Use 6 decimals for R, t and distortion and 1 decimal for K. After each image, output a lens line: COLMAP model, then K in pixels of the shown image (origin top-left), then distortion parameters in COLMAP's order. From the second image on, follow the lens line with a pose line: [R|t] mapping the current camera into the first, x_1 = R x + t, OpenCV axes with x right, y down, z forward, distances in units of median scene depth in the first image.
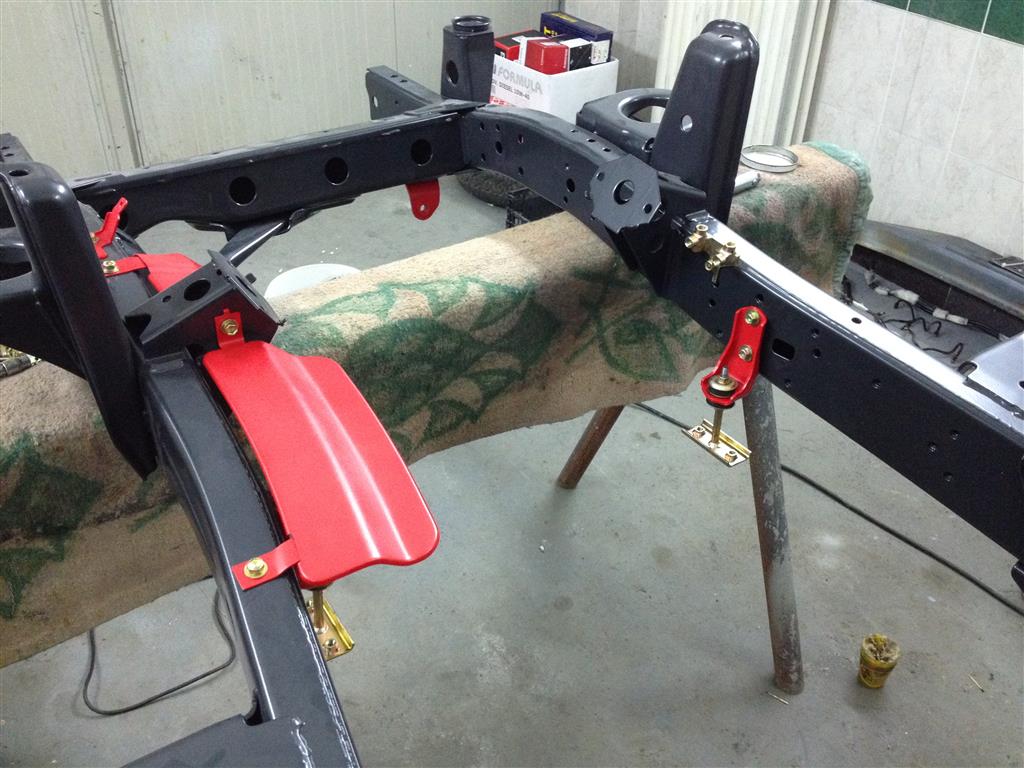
lens RADIAL K [[964.6, 0, 496.4], [0, 964.6, 386.4], [0, 0, 1]] dist [0.156684, -0.356499]
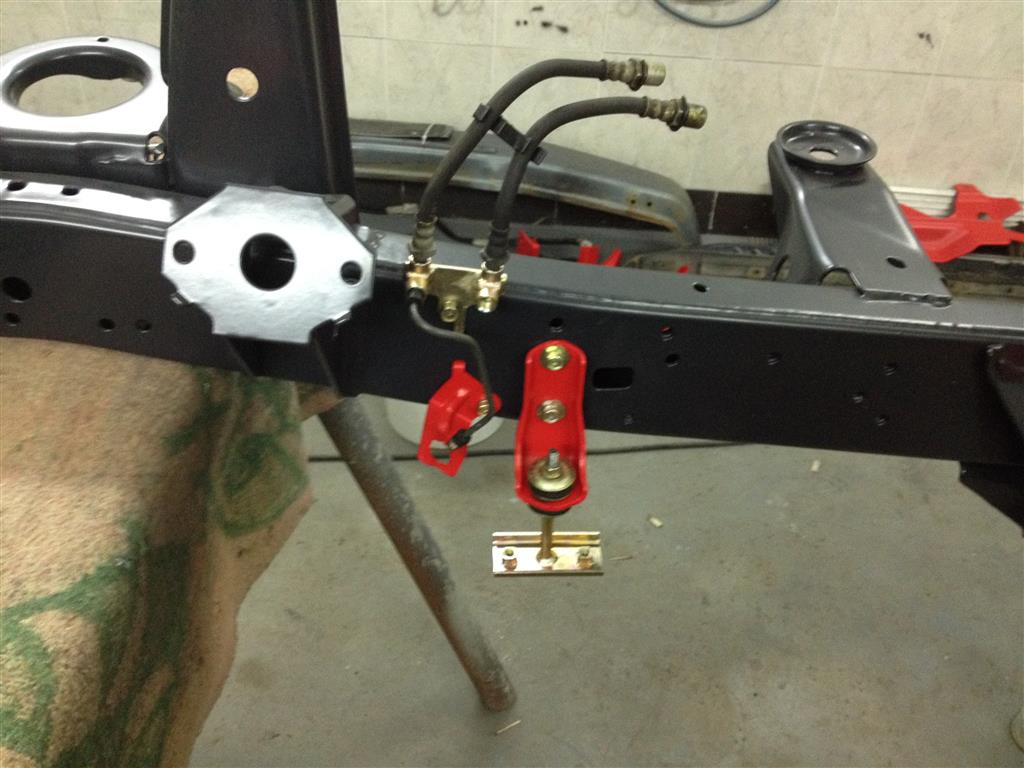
lens RADIAL K [[973.3, 0, 512.0], [0, 973.3, 384.0], [0, 0, 1]] dist [0.204552, -0.373712]
pose [[0.567682, -0.517436, 0.640311, -0.113059], [0.440775, 0.847949, 0.294450, -0.198492], [-0.695310, 0.115079, 0.709437, 0.490794]]
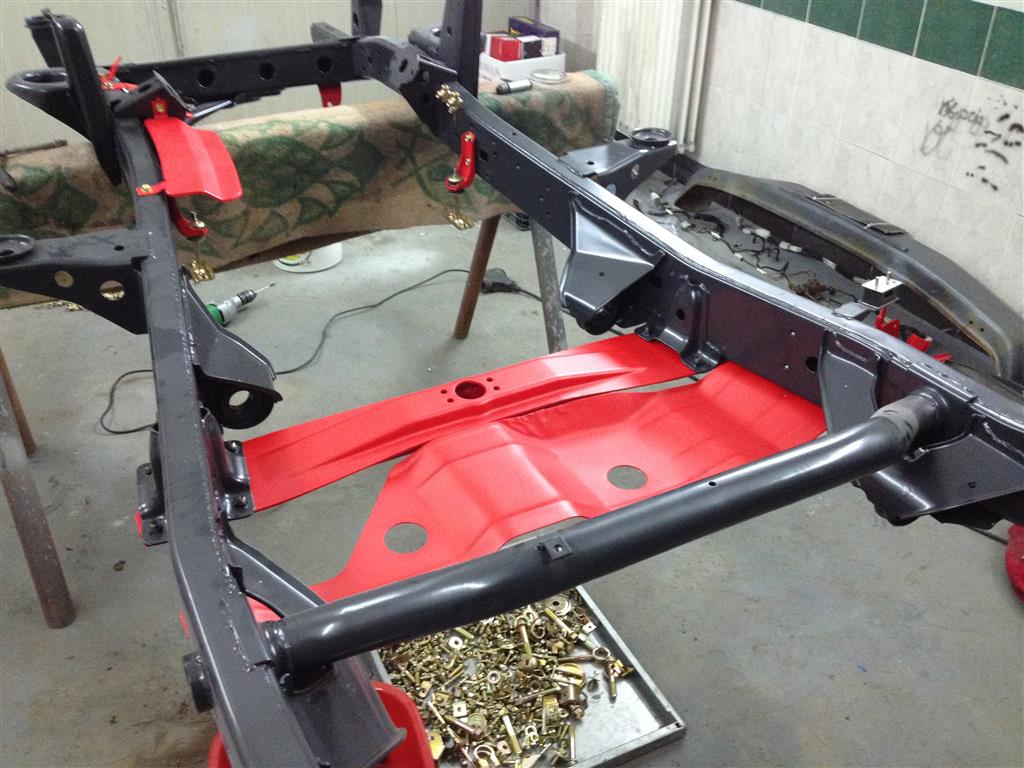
lens RADIAL K [[964.6, 0, 496.4], [0, 964.6, 386.4], [0, 0, 1]] dist [0.156684, -0.356499]
pose [[0.995327, 0.046242, -0.084764, 0.392295], [-0.049892, 0.997893, -0.041465, 0.362198], [0.082668, 0.045500, 0.995538, -0.580499]]
